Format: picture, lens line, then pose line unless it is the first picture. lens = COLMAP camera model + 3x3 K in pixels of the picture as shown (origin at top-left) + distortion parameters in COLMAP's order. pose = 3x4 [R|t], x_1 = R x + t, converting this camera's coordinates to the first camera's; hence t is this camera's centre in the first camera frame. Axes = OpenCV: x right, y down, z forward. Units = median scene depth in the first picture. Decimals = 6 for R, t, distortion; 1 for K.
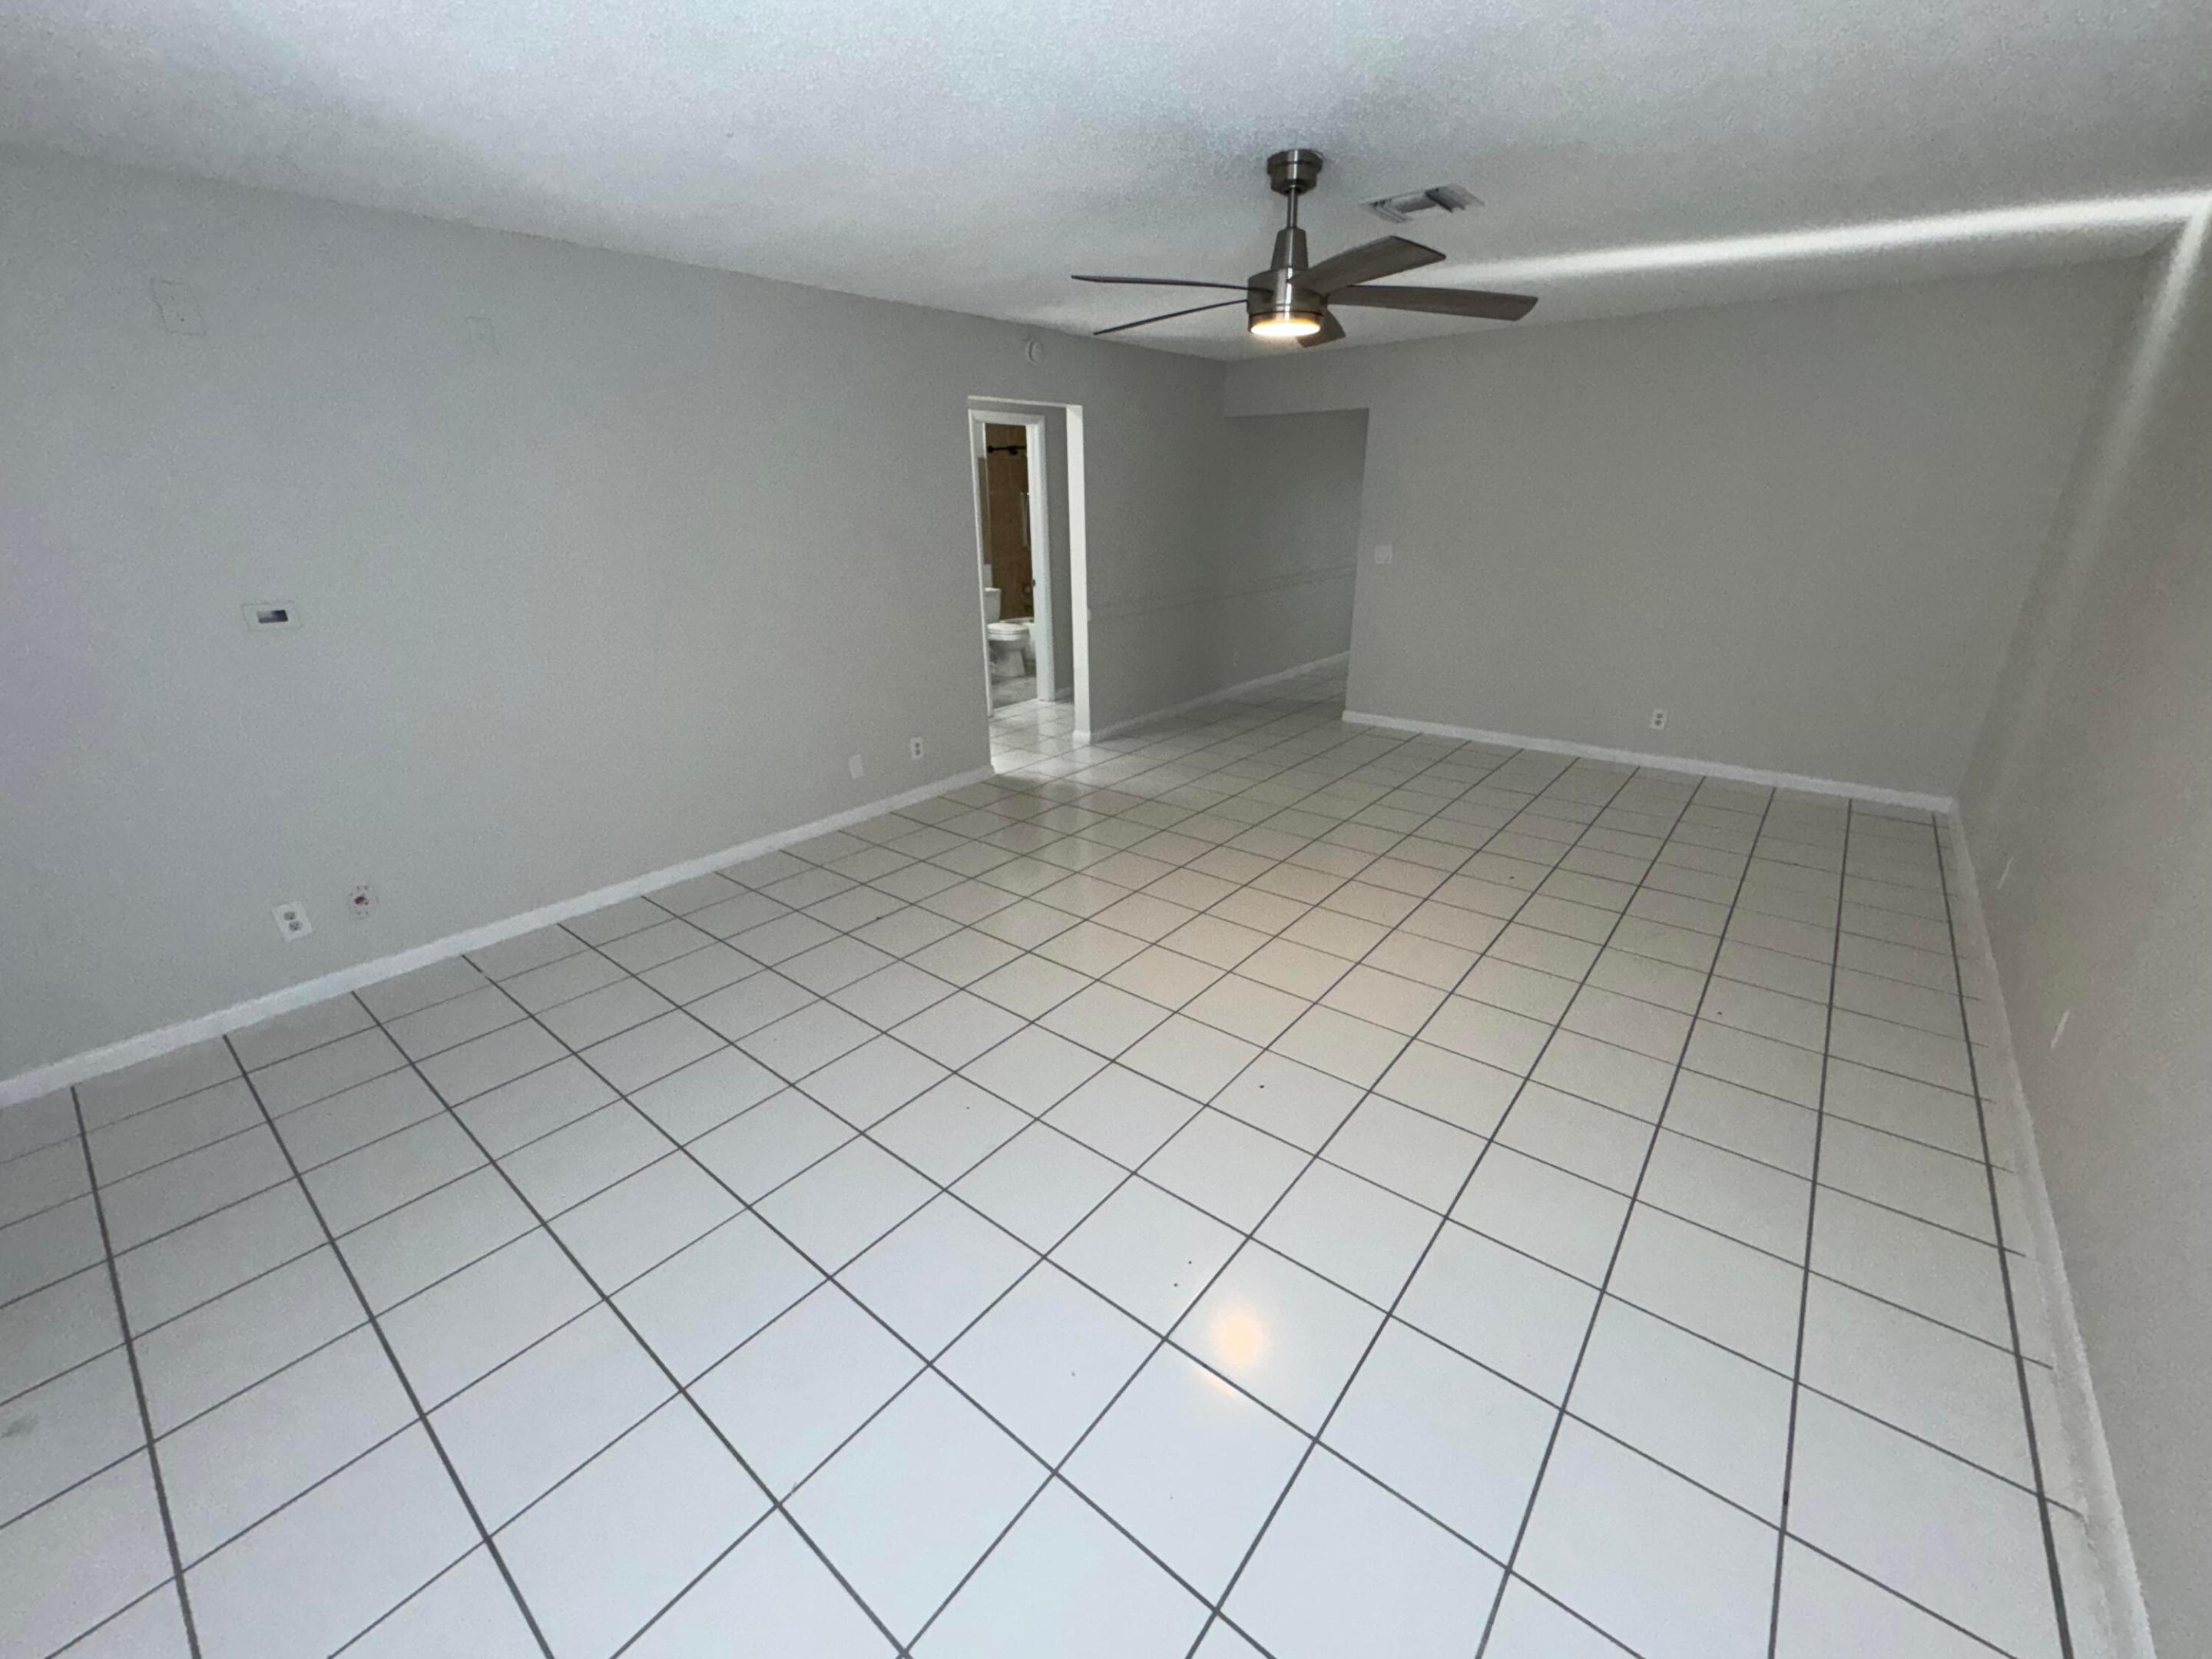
lens RADIAL K [[889.8, 0, 1106.0], [0, 889.8, 829.5], [0, 0, 1]] dist [-0.002079, 0.000132]
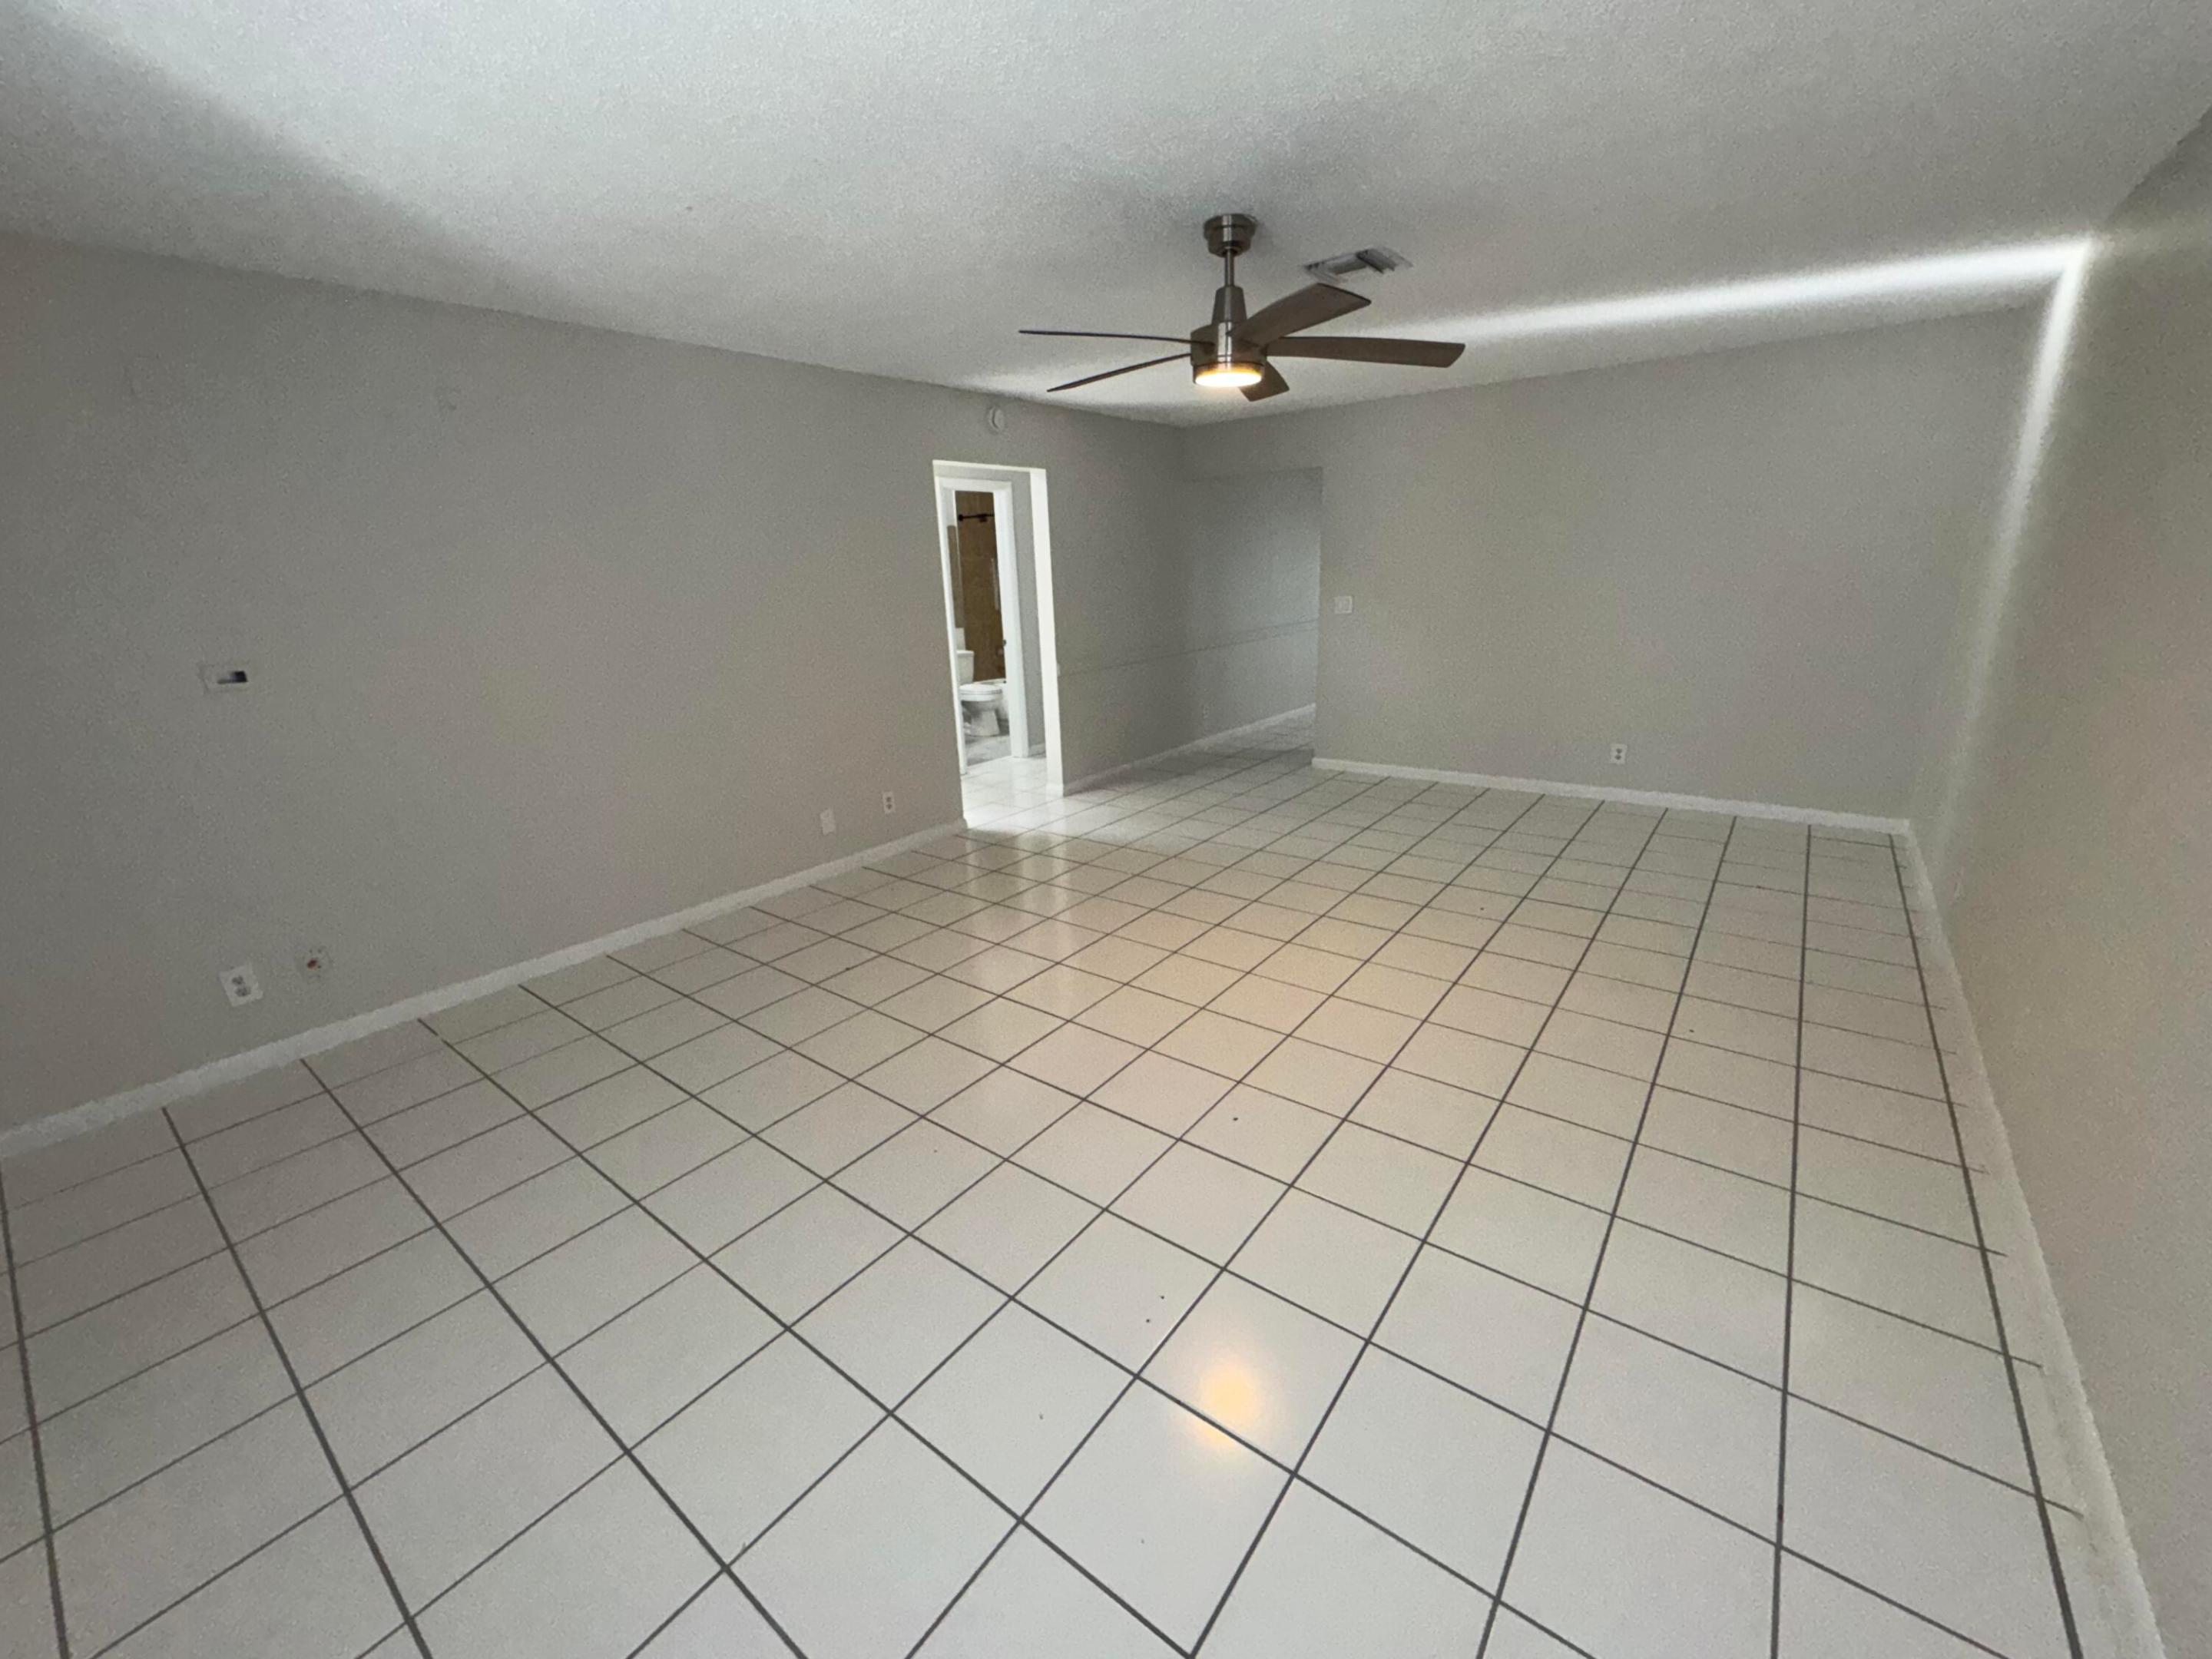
lens RADIAL K [[888.5, 0, 1106.0], [0, 888.5, 829.5], [0, 0, 1]] dist [-0.002033, 0.000214]
pose [[0.999363, -0.029800, 0.019660, 0.020444], [0.031155, 0.996871, -0.072653, 0.033605], [-0.017434, 0.073219, 0.997163, 0.000237]]
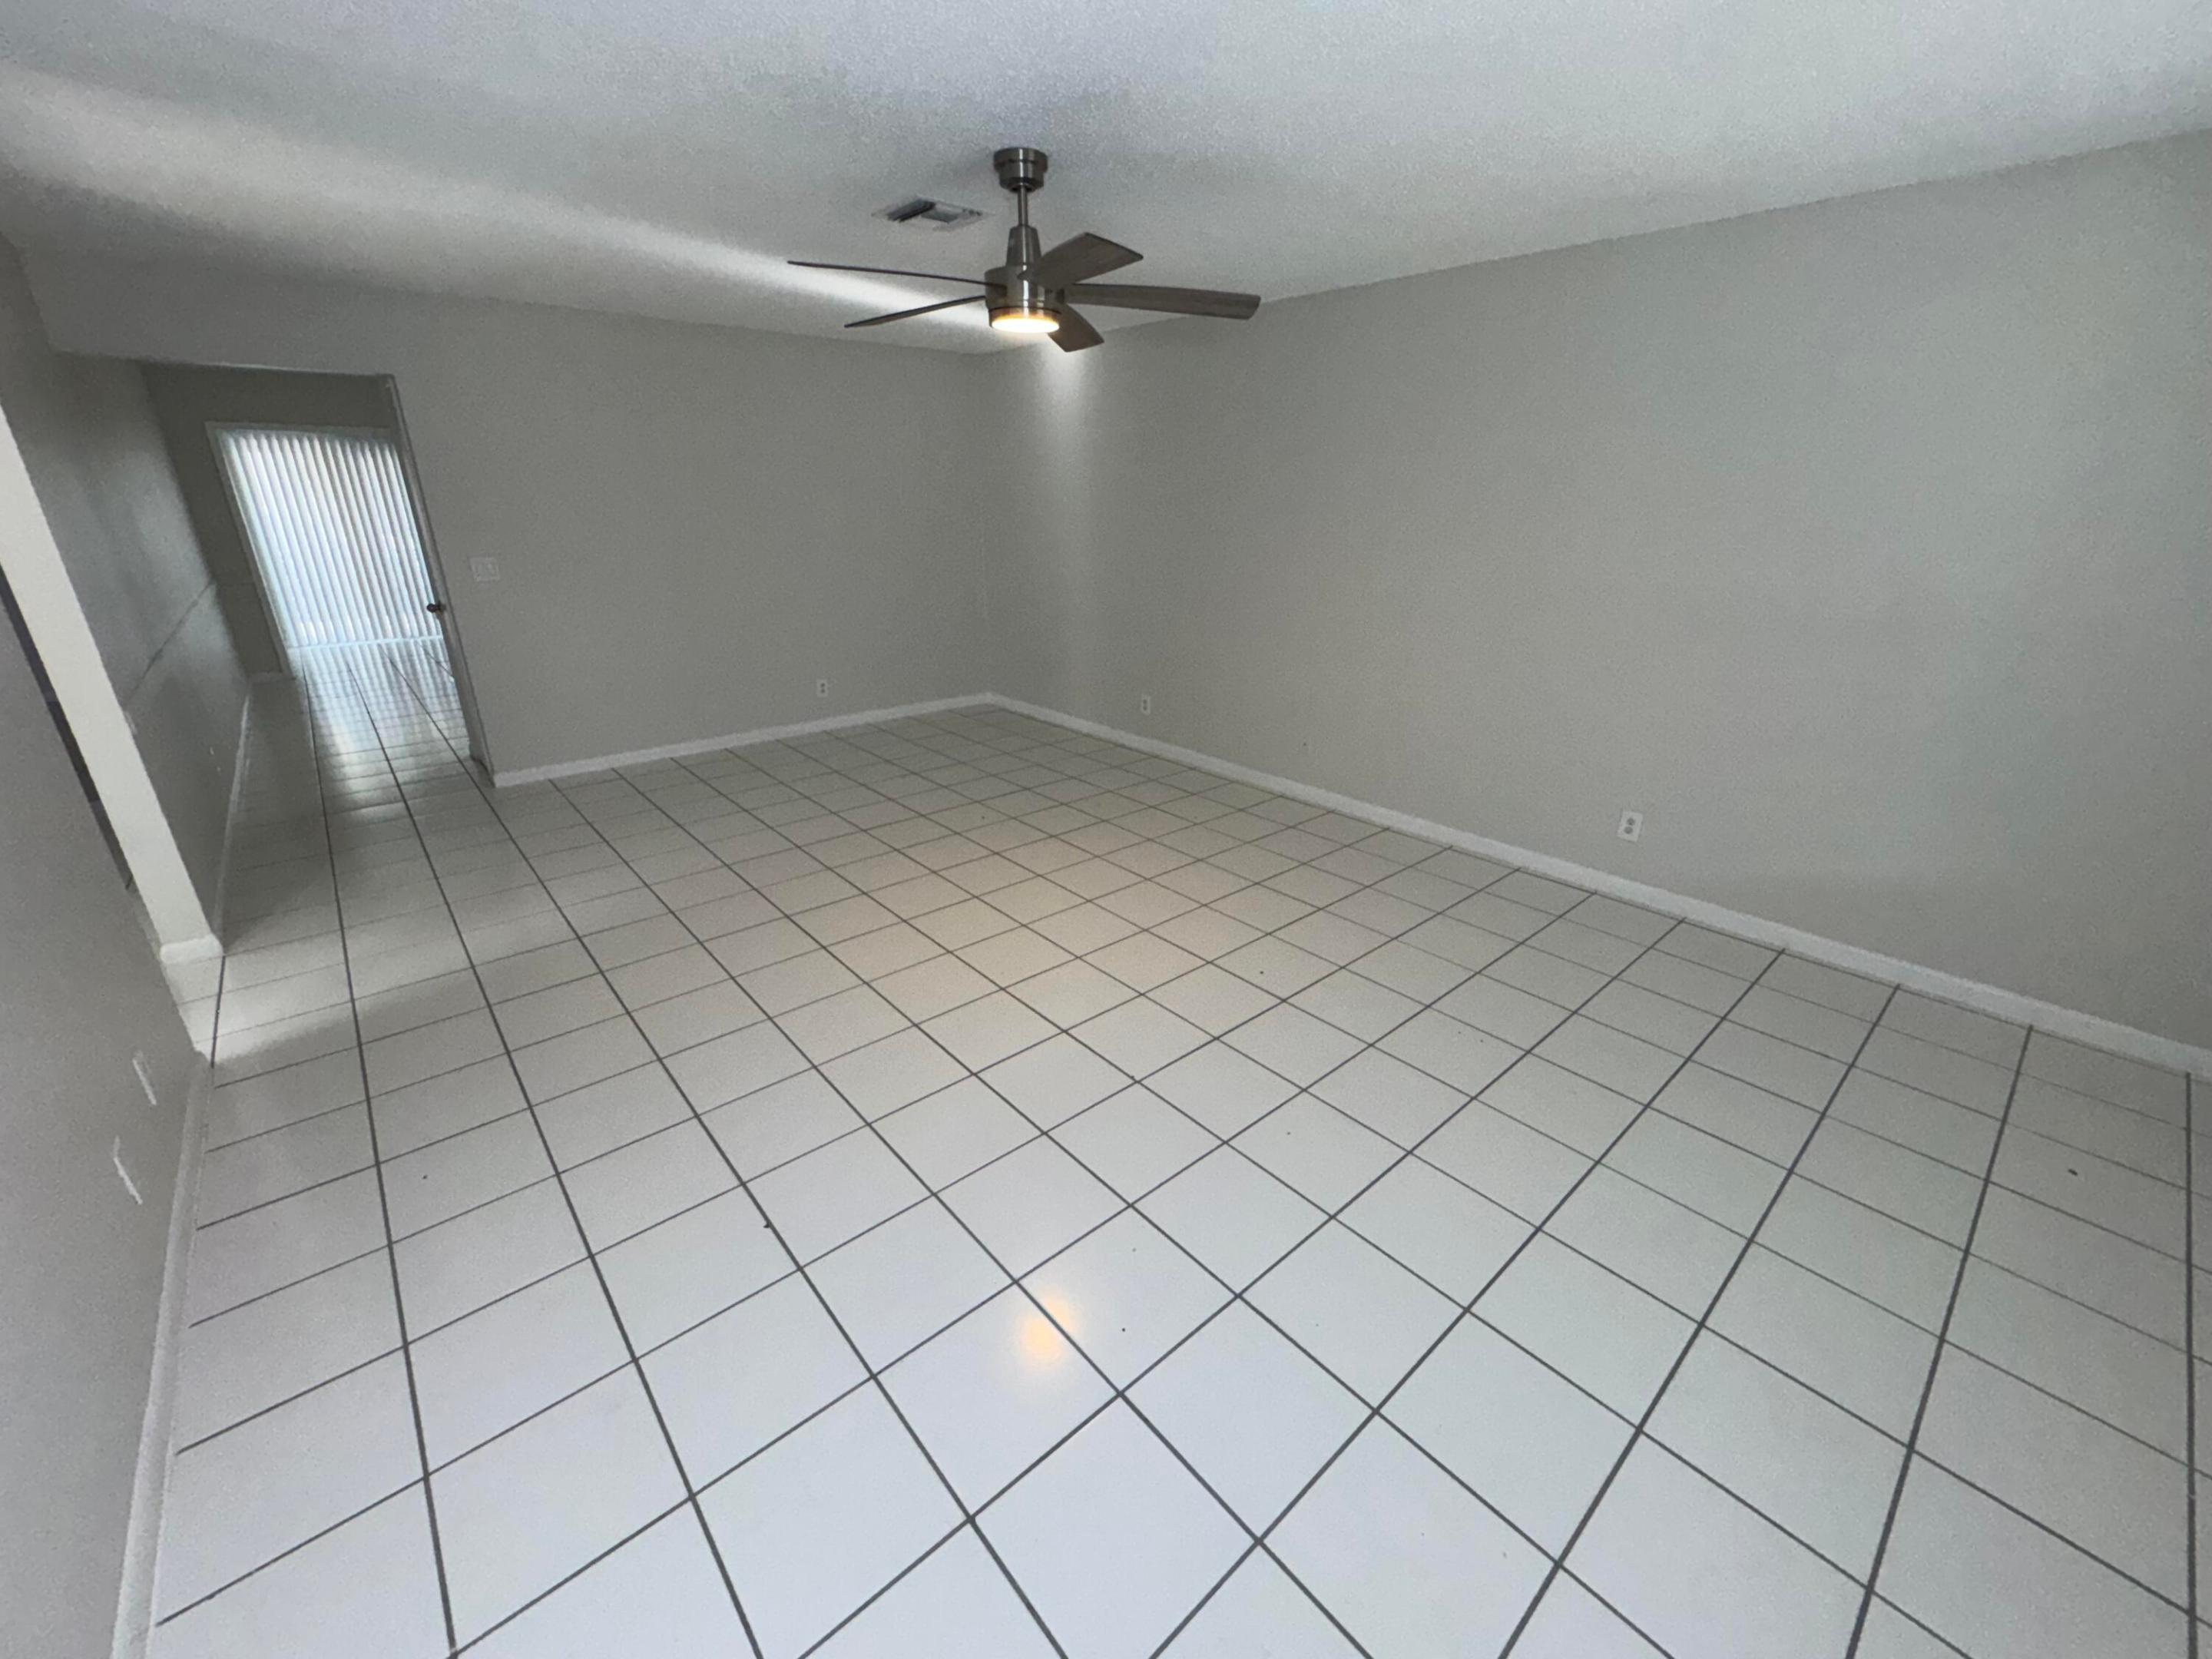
lens RADIAL K [[895.4, 0, 1106.0], [0, 895.4, 829.5], [0, 0, 1]] dist [-0.006579, -0.000119]
pose [[0.172589, -0.337969, 0.925197, -0.846665], [0.345196, 0.900476, 0.264544, -0.260087], [-0.922525, 0.273717, 0.272077, 0.734808]]
